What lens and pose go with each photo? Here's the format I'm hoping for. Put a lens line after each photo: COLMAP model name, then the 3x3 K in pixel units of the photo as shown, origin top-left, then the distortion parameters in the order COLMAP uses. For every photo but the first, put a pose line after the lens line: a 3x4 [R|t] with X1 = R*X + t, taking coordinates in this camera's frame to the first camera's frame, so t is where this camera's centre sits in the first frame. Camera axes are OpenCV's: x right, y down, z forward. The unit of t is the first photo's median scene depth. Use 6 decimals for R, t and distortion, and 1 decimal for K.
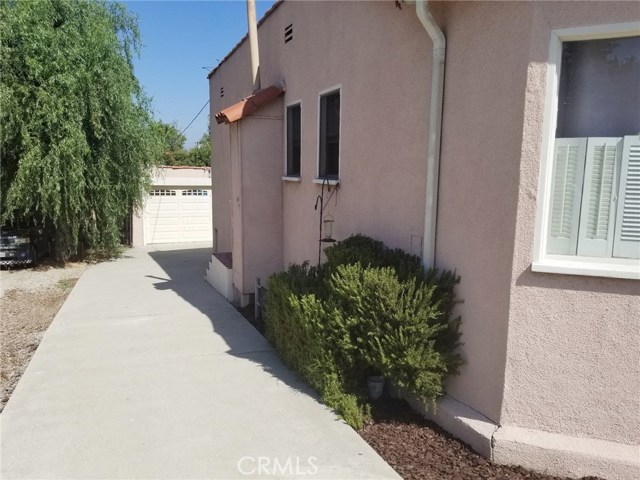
lens RADIAL K [[494.7, 0, 319.7], [0, 494.7, 241.2], [0, 0, 1]] dist [0.033446, -0.027400]
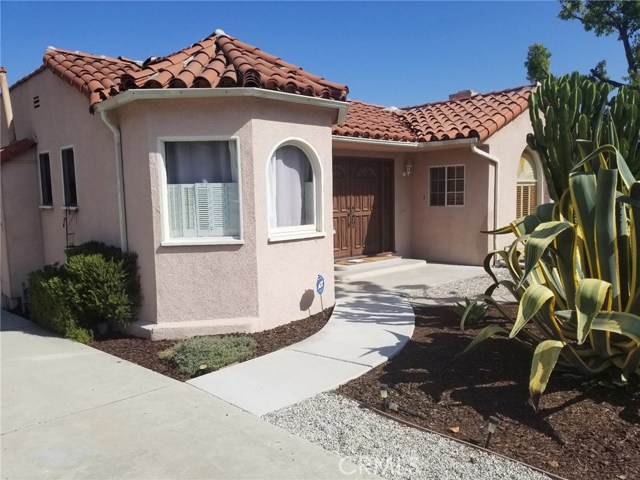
lens RADIAL K [[494.7, 0, 324.1], [0, 494.7, 239.3], [0, 0, 1]] dist [0.033446, -0.027400]
pose [[0.919271, -0.068441, 0.387630, 0.193447], [0.086603, 0.995804, -0.029560, 0.124251], [-0.383981, 0.060744, 0.921341, -0.992655]]
